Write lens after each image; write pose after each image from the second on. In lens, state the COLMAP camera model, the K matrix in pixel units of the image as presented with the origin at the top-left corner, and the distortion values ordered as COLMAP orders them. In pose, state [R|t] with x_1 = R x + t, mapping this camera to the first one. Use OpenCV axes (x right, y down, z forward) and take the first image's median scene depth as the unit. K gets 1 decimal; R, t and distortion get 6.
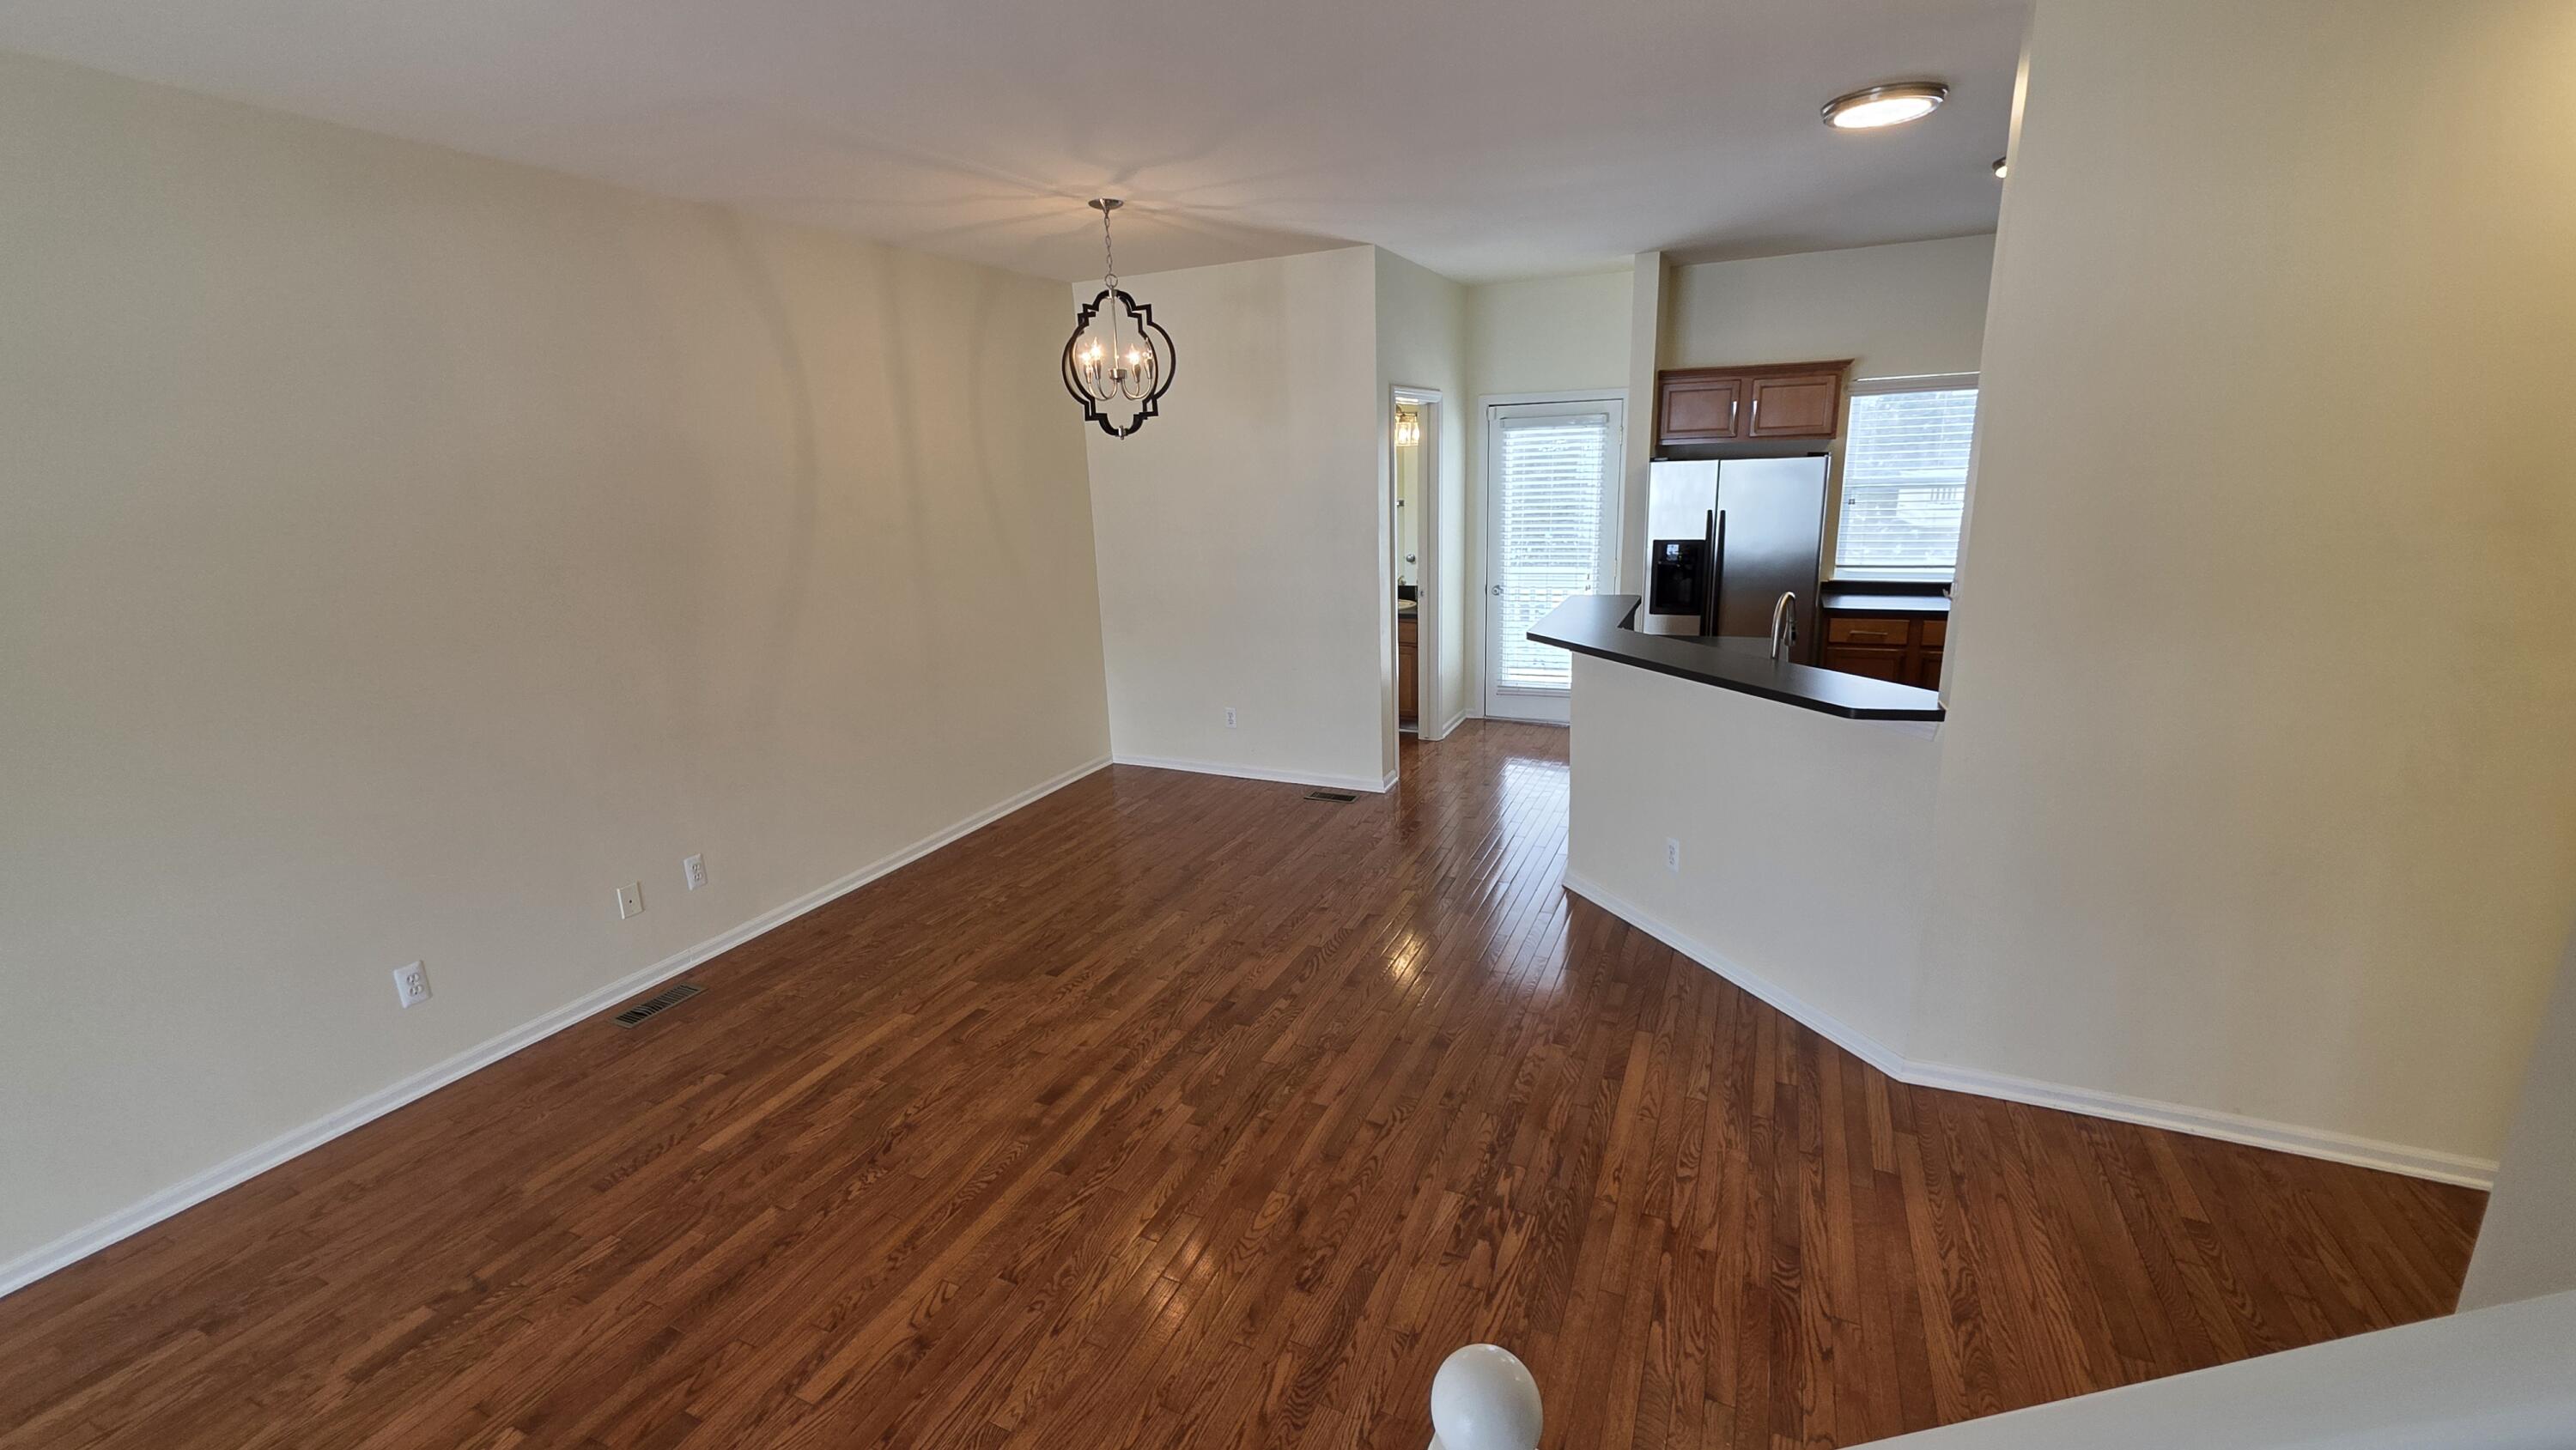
lens RADIAL K [[1024.5, 0, 1292.9], [0, 1024.5, 729.7], [0, 0, 1]] dist [0.004206, -0.000330]
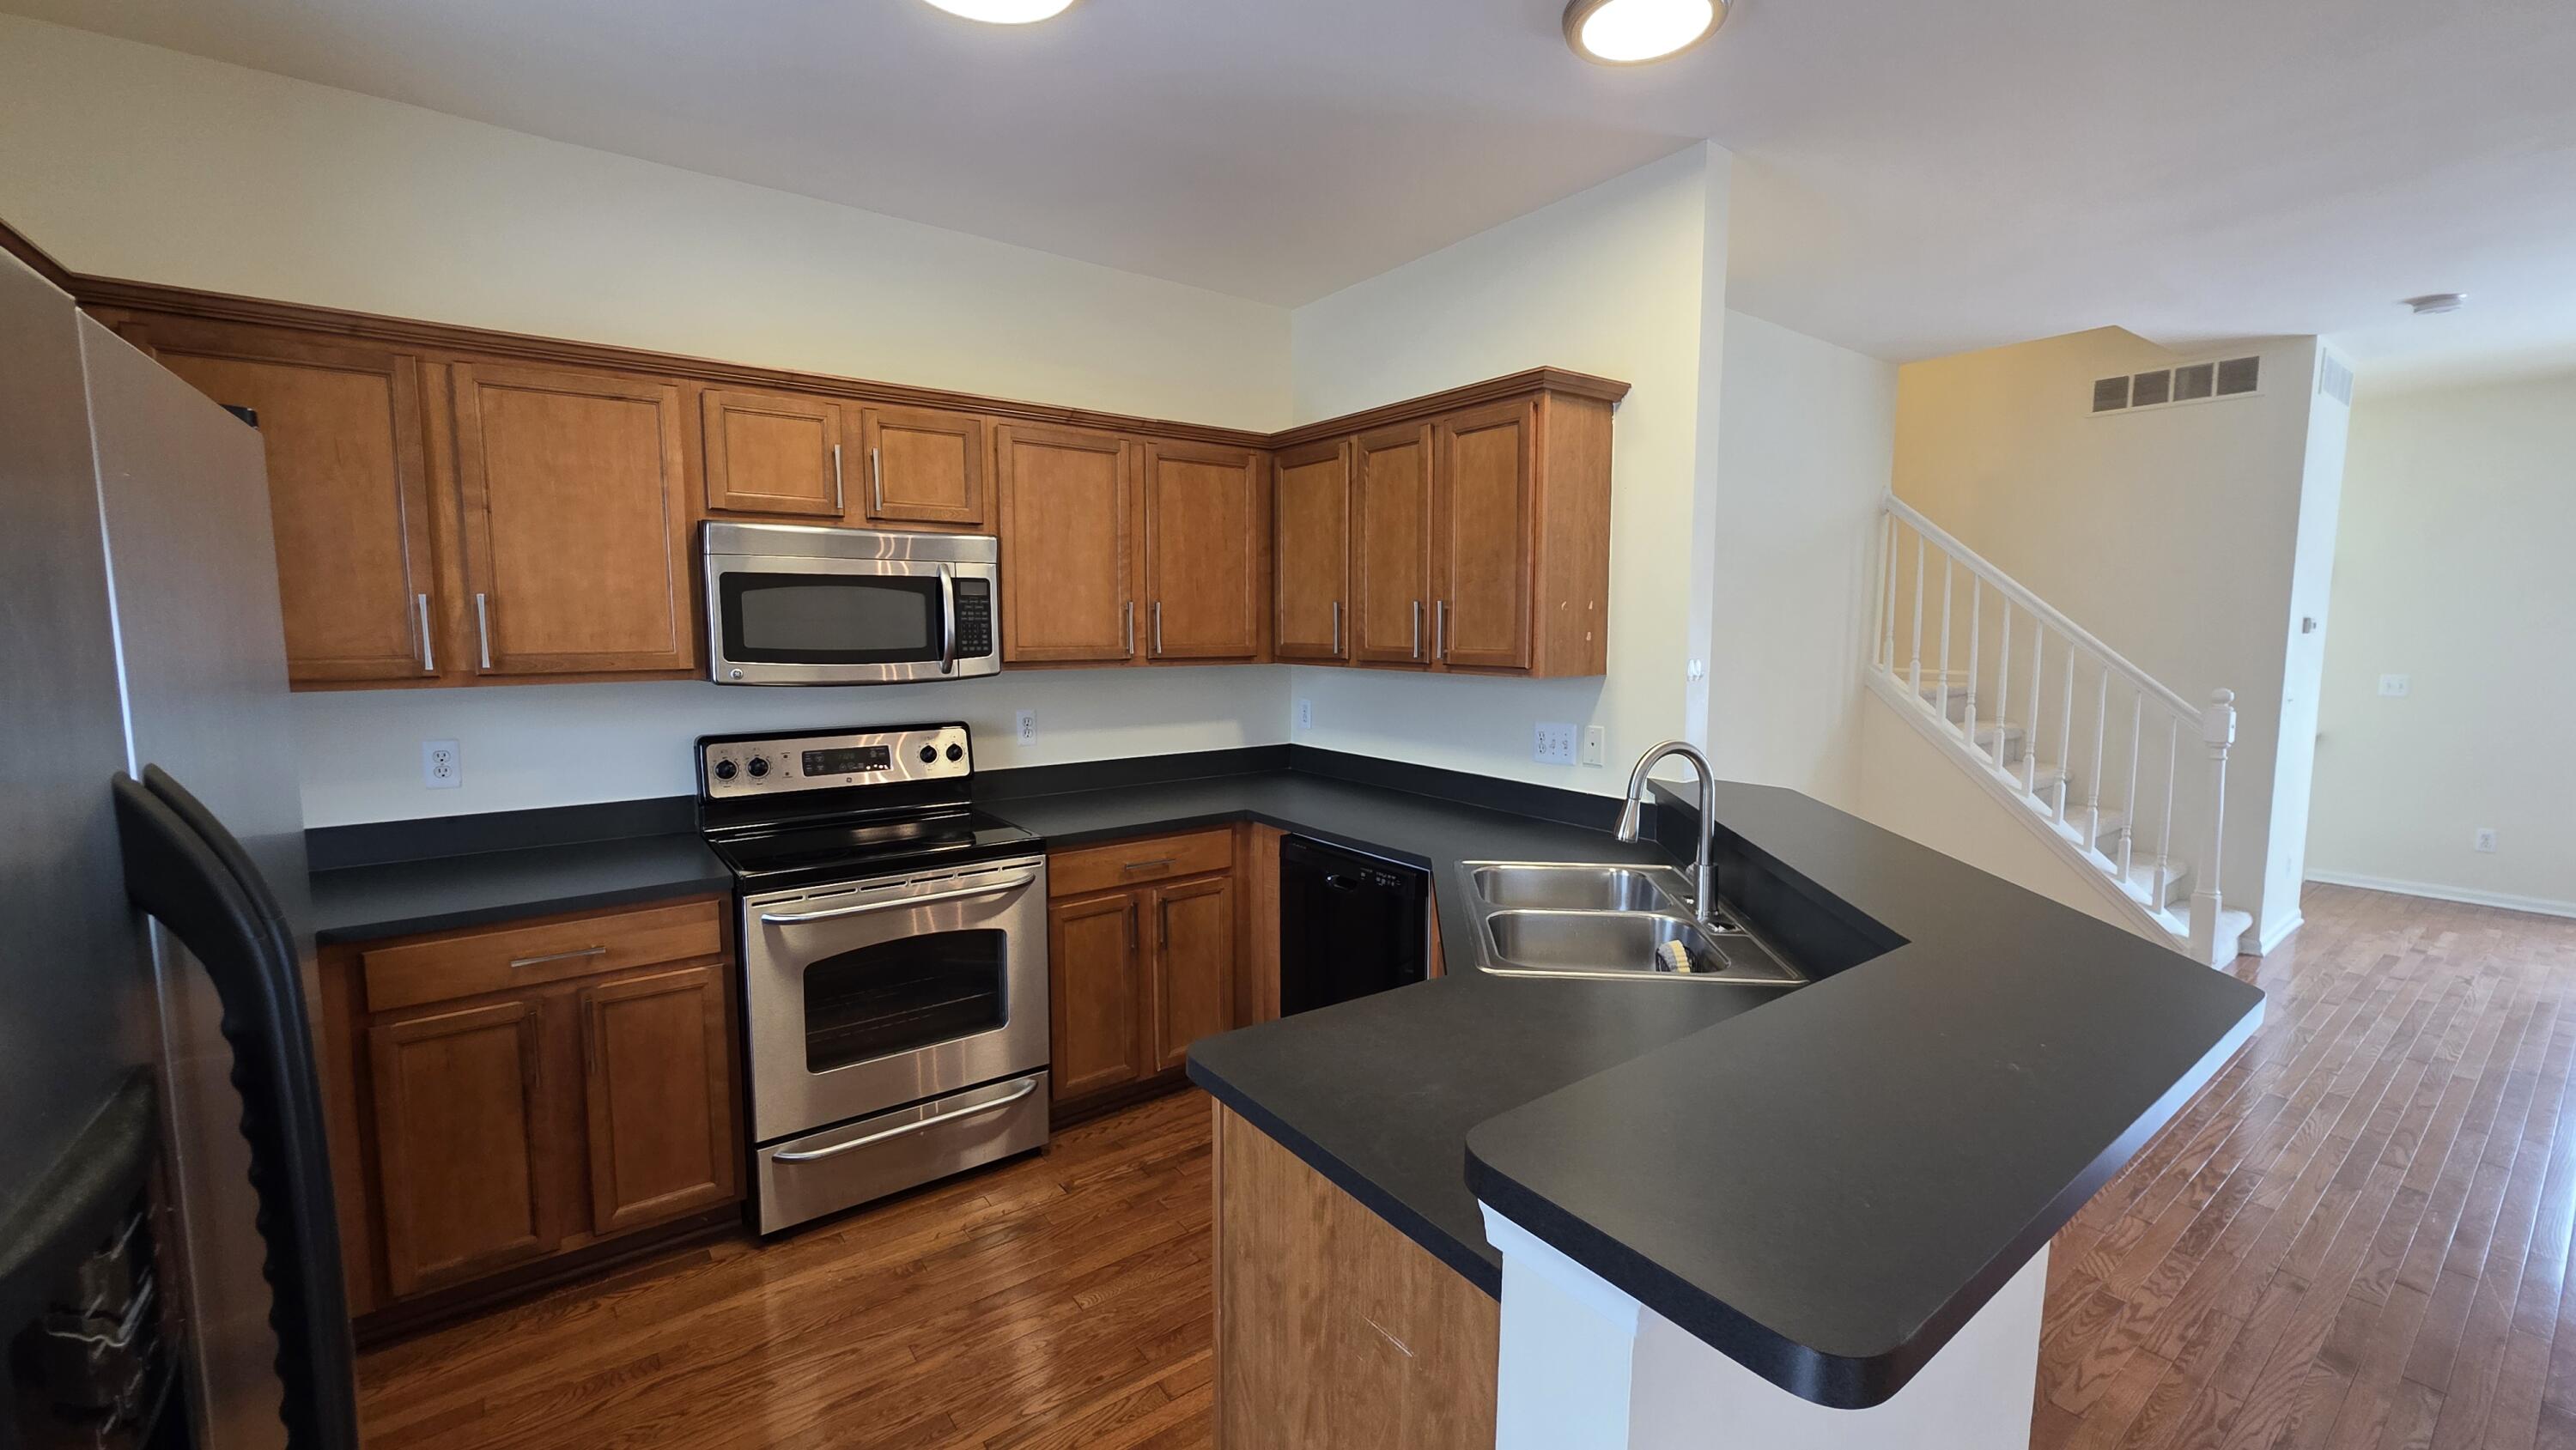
lens RADIAL K [[1024.5, 0, 1288.1], [0, 1024.5, 718.2], [0, 0, 1]] dist [0.004206, -0.000330]
pose [[-0.878970, -0.011671, 0.476734, 0.448288], [0.152571, 0.940272, 0.304318, -0.408033], [-0.451812, 0.340223, -0.824691, 1.789195]]
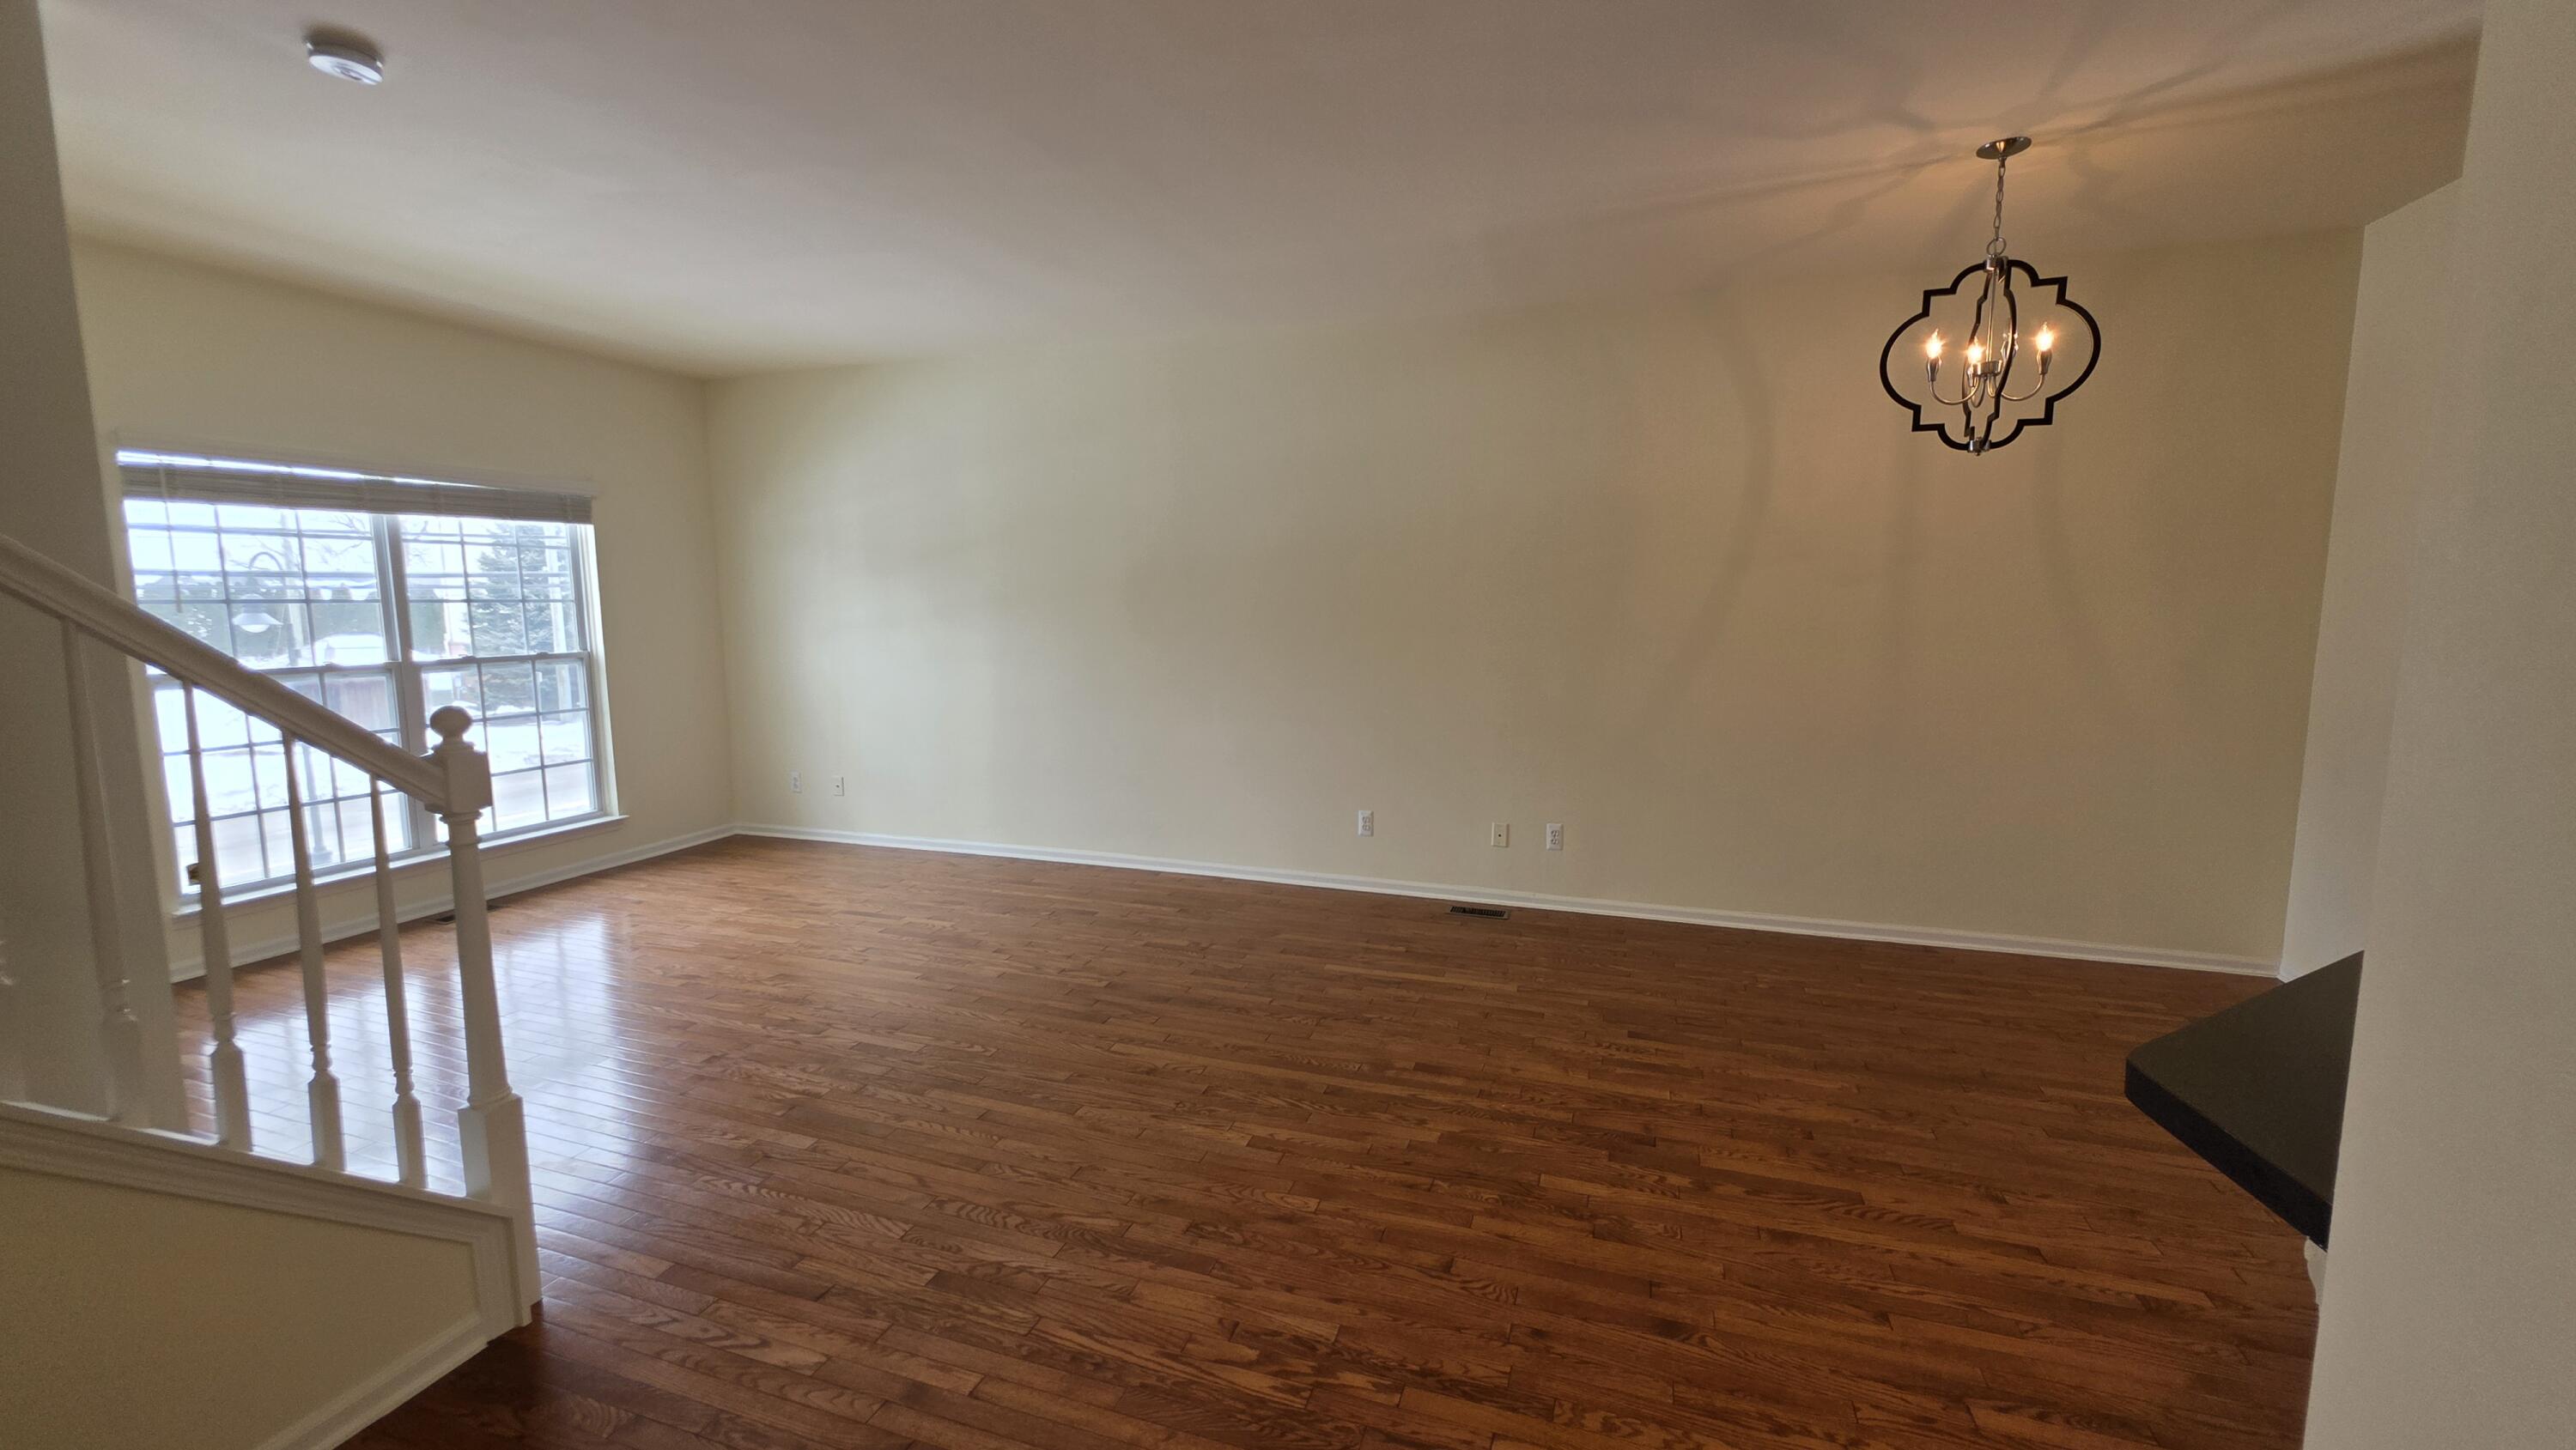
lens RADIAL K [[1024.5, 0, 1293.5], [0, 1024.5, 725.7], [0, 0, 1]] dist [0.004206, -0.000330]
pose [[0.103730, 0.157709, -0.982022, 0.723579], [-0.257874, 0.957850, 0.126588, -0.081310], [0.960594, 0.240107, 0.140027, 0.616649]]
